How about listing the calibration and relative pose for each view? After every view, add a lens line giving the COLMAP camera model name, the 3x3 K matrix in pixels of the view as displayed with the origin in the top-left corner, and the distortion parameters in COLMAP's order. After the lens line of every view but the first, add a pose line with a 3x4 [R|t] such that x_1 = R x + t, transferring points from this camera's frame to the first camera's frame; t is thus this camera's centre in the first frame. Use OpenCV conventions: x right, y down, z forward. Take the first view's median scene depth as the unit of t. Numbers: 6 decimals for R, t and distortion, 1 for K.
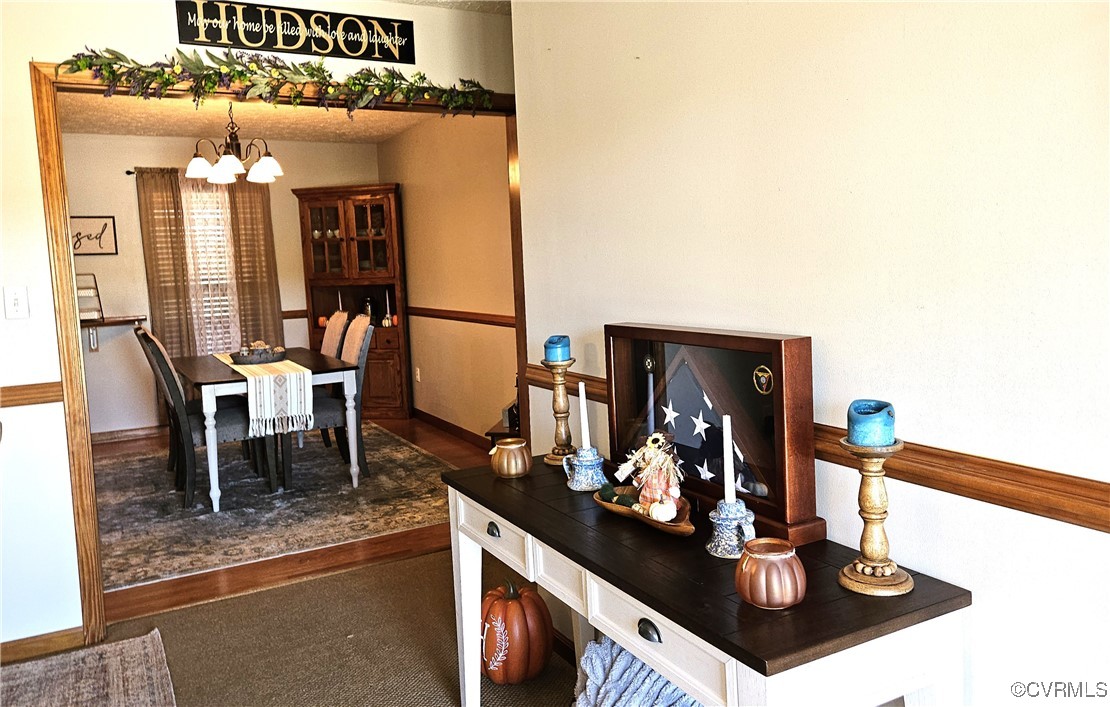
lens RADIAL K [[824.4, 0, 555.3], [0, 824.4, 336.1], [0, 0, 1]] dist [0.056102, -0.001417]
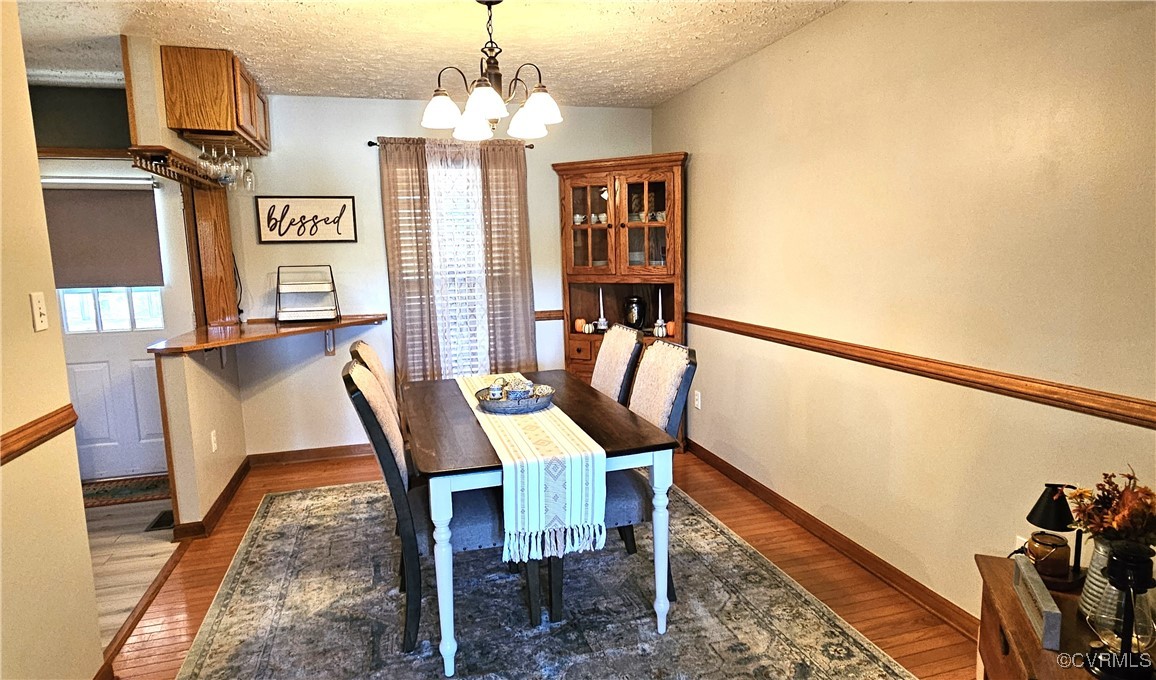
lens RADIAL K [[651.1, 0, 578.0], [0, 651.1, 340.0], [0, 0, 1]] dist [-0.001904, -0.000091]
pose [[0.975581, 0.048443, -0.214233, -0.151895], [-0.037091, 0.997702, 0.056697, -0.042225], [0.216488, -0.047367, 0.975136, 0.384080]]
